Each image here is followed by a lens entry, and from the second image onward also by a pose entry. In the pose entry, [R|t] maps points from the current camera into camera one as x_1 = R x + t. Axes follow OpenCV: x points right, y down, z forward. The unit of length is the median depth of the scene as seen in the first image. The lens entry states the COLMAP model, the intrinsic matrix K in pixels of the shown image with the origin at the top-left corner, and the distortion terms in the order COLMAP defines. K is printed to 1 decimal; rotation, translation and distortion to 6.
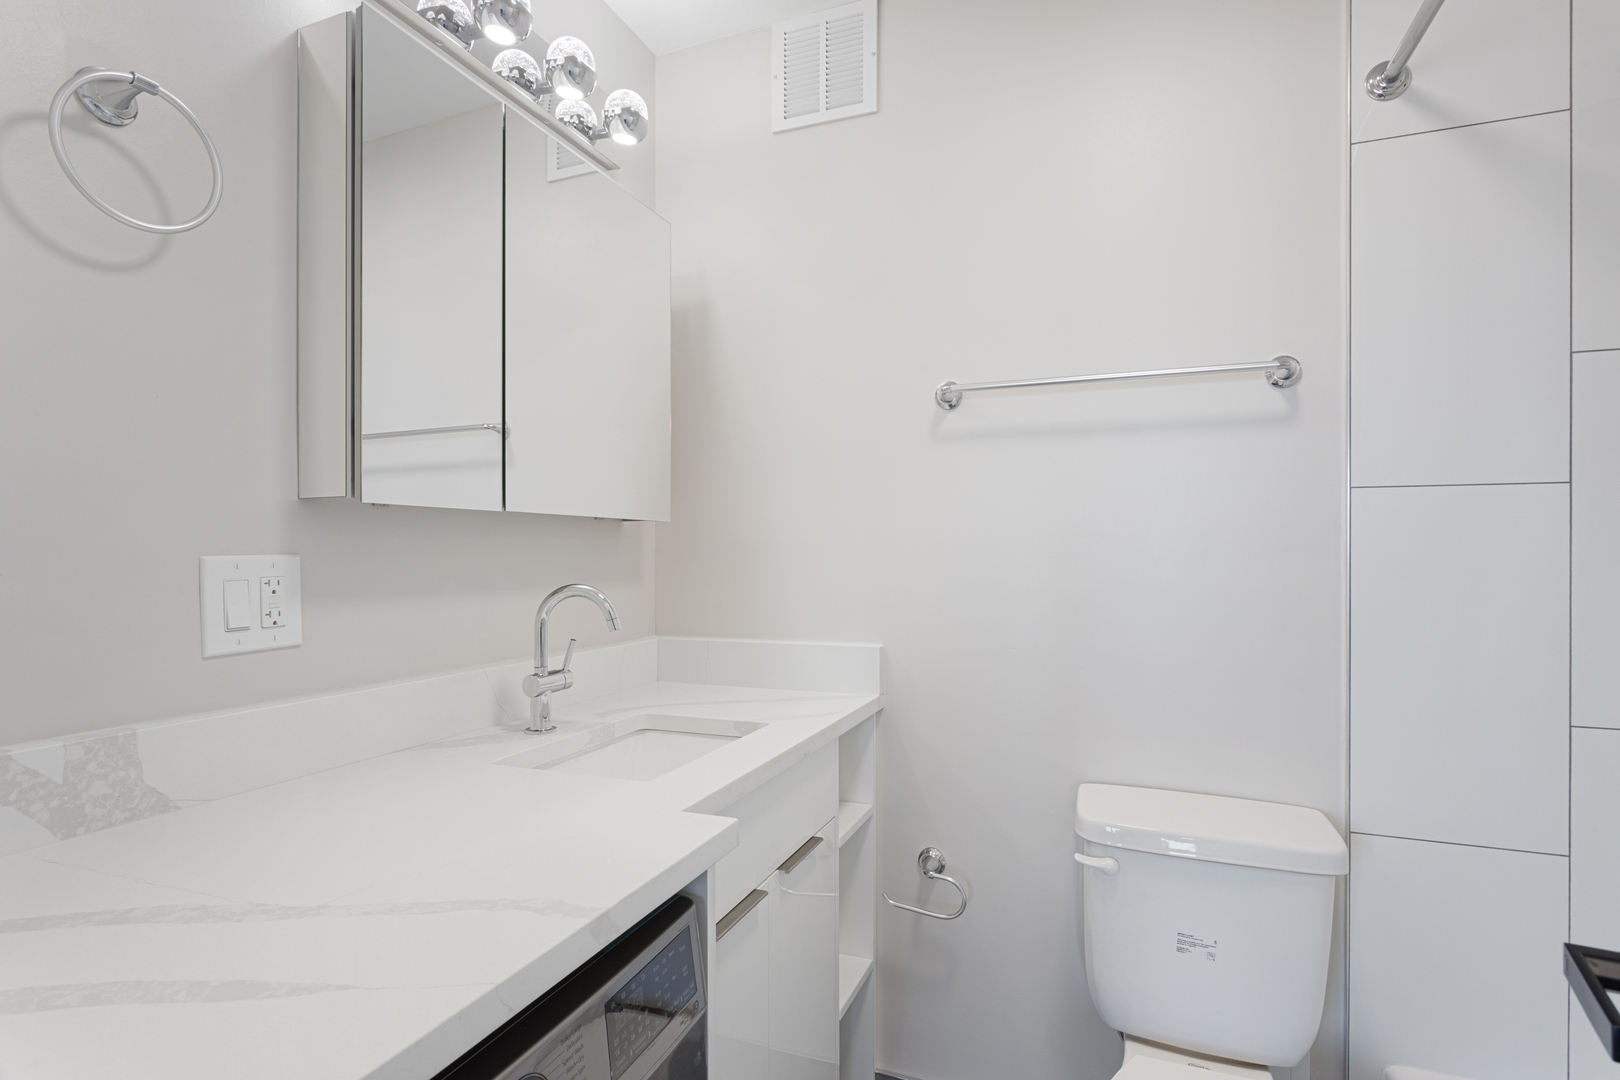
lens RADIAL K [[792.3, 0, 807.5], [0, 792.3, 549.3], [0, 0, 1]] dist [-0.003862, 0.000973]
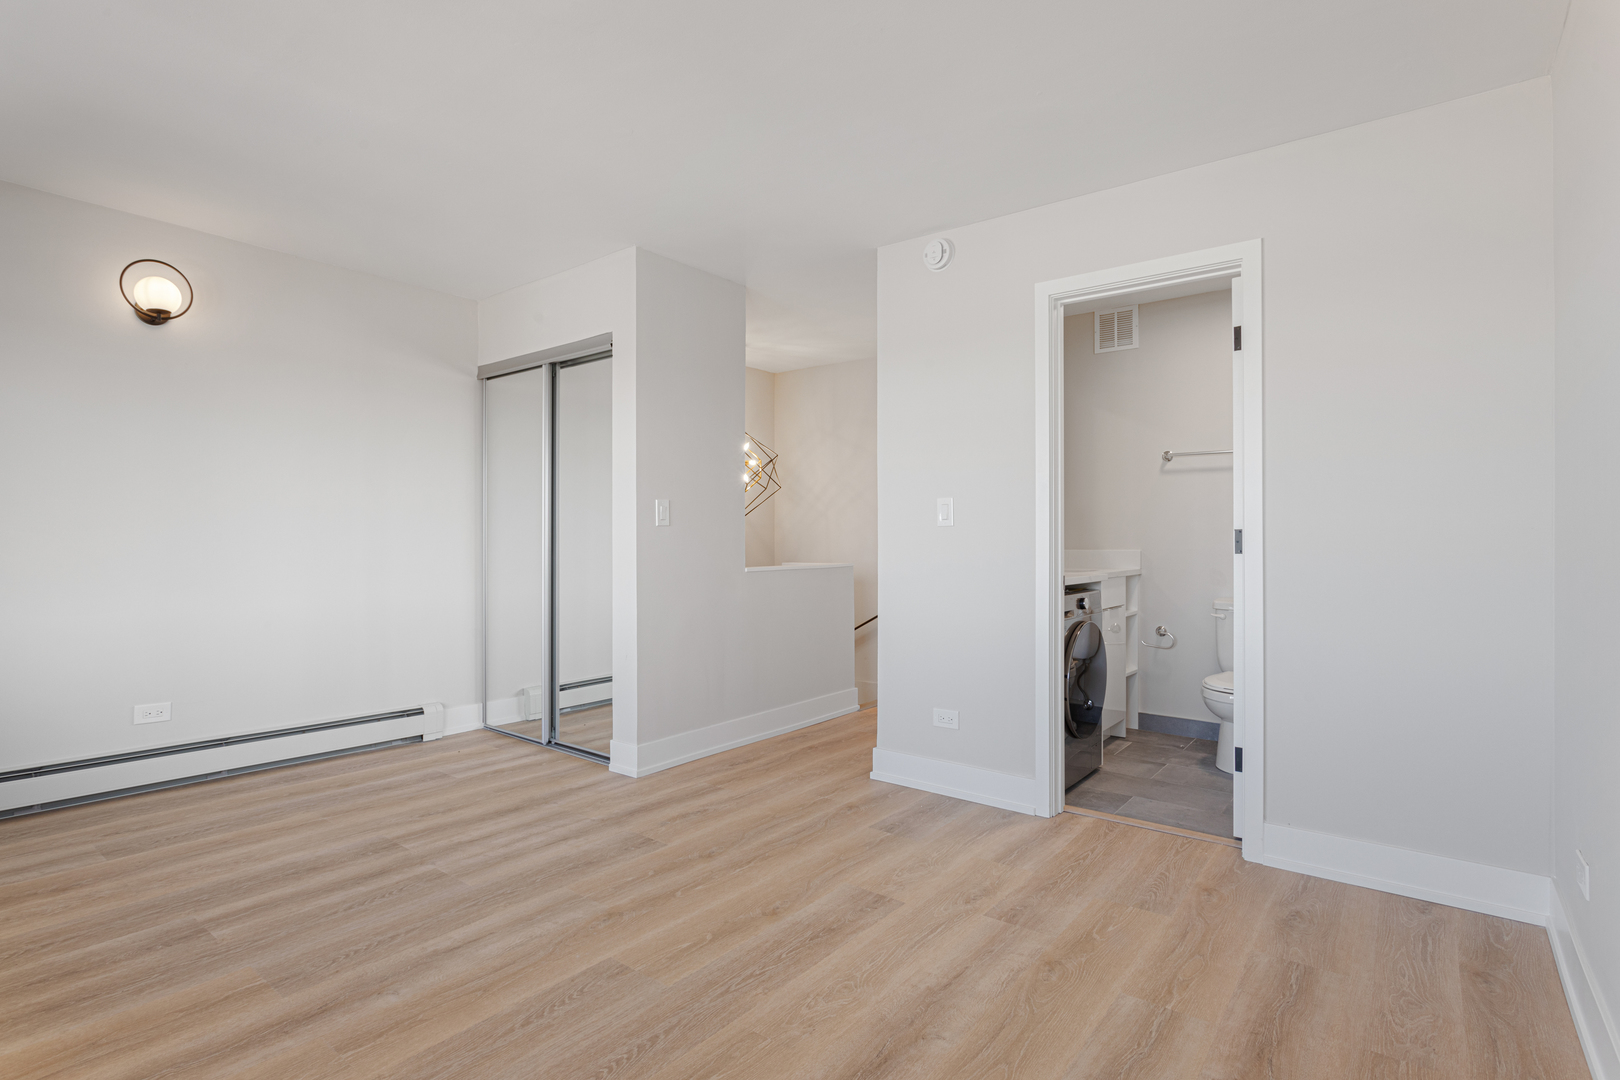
lens RADIAL K [[792.3, 0, 801.7], [0, 792.3, 535.9], [0, 0, 1]] dist [-0.003862, 0.000973]
pose [[0.955827, 0.000475, -0.293931, -0.357306], [-0.001280, 0.999996, -0.002546, 0.140063], [0.293928, 0.002810, 0.955823, -3.158223]]
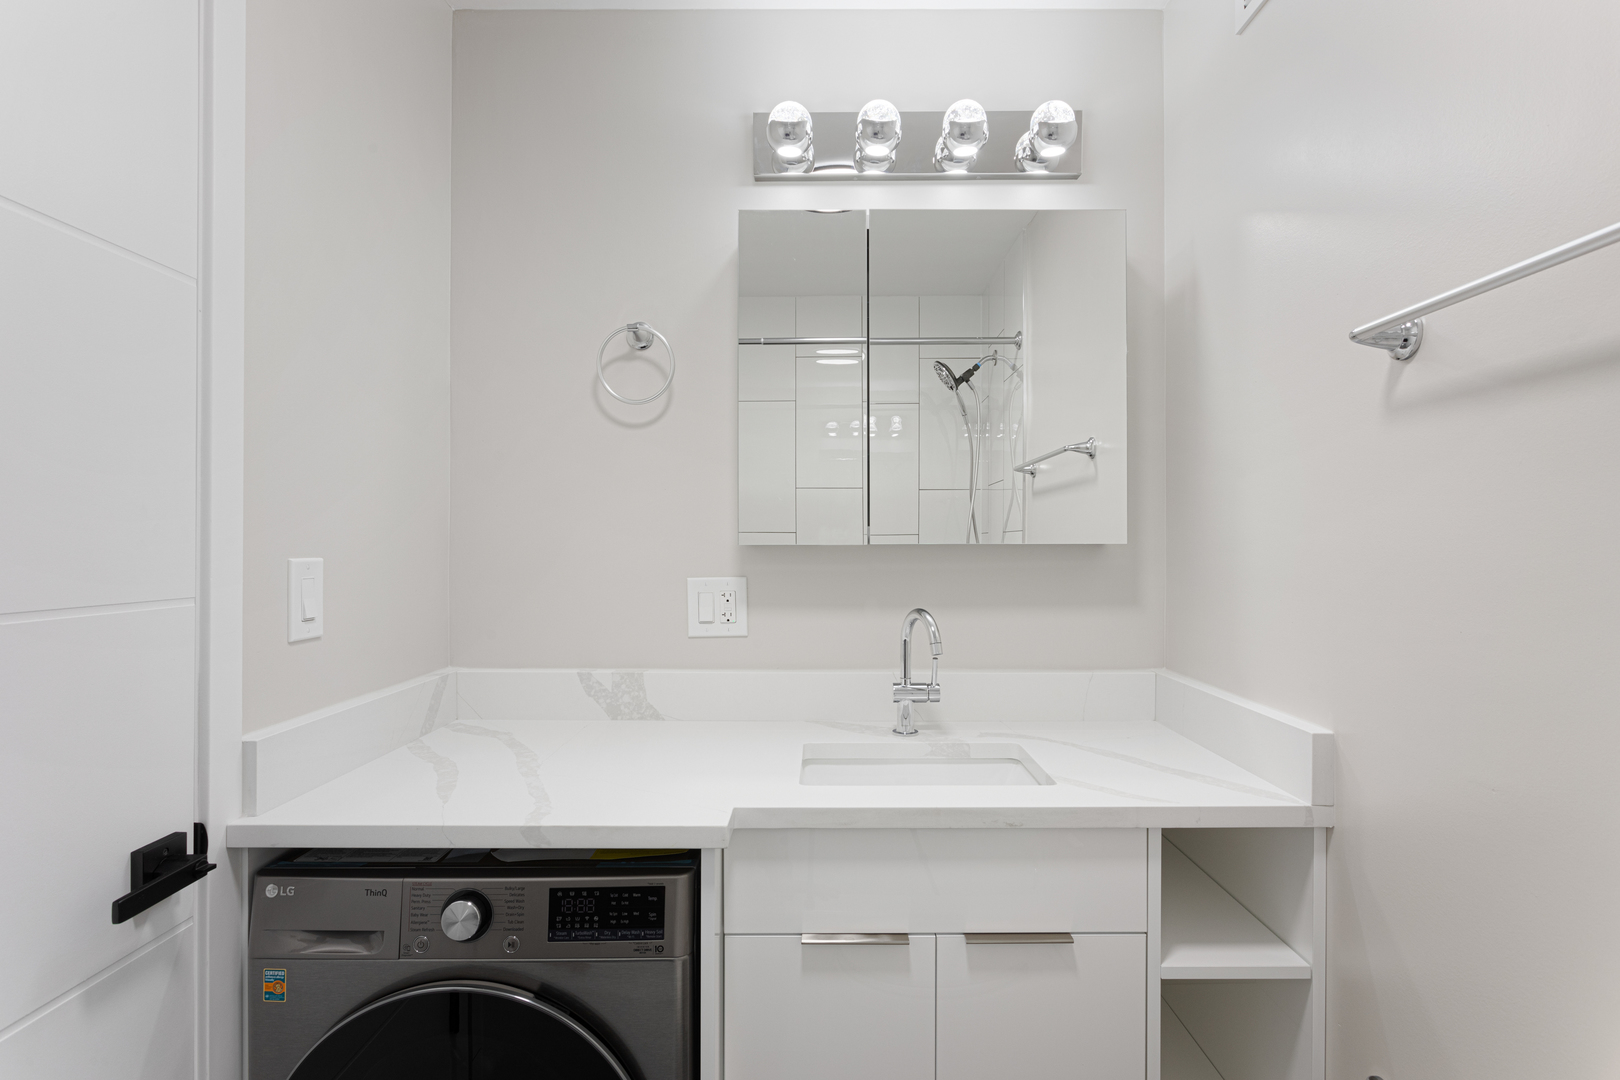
lens RADIAL K [[792.3, 0, 806.8], [0, 792.3, 537.6], [0, 0, 1]] dist [-0.003862, 0.000973]
pose [[0.371570, -0.003549, -0.928398, 0.909102], [0.006083, 0.999981, -0.001388, -0.073470], [0.928385, -0.005132, 0.371585, 0.584977]]
